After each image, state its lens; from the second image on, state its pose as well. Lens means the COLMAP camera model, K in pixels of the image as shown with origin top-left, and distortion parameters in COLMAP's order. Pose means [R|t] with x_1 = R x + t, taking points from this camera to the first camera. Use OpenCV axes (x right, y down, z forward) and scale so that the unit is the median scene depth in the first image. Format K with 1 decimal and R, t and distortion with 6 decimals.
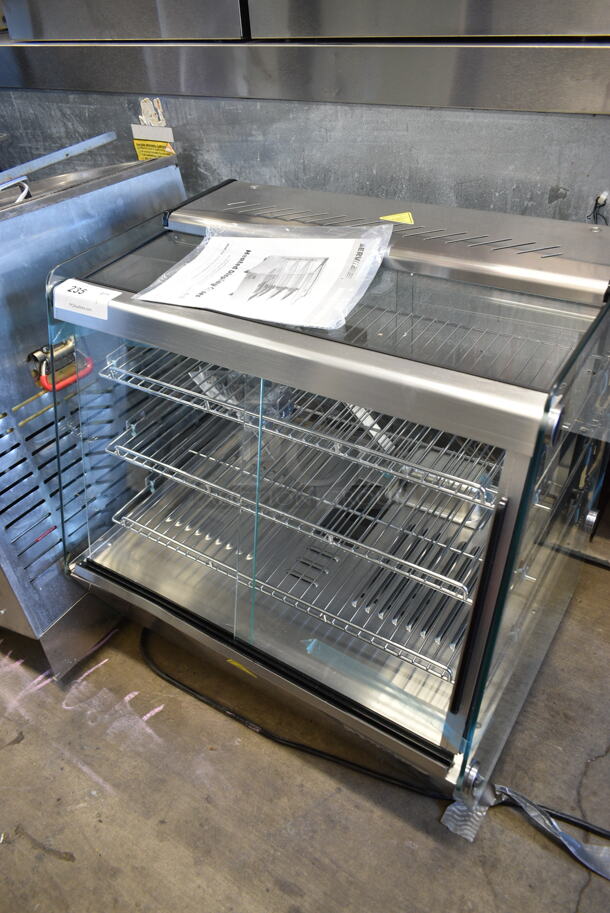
lens RADIAL K [[691.5, 0, 305.0], [0, 691.5, 456.5], [0, 0, 1]] dist [-0.007645, 0.001840]
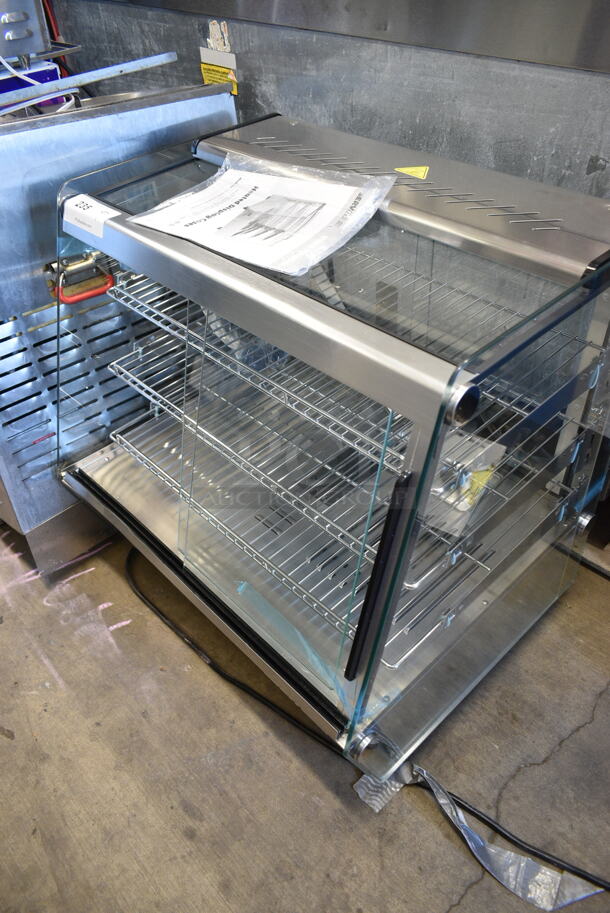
lens RADIAL K [[703.9, 0, 305.0], [0, 703.9, 456.5], [0, 0, 1]] dist [-0.002935, 0.001377]
pose [[0.973984, 0.174523, -0.144555, 0.179147], [-0.165306, 0.983493, 0.073584, -0.005509], [0.155011, -0.047774, 0.986757, 0.003864]]
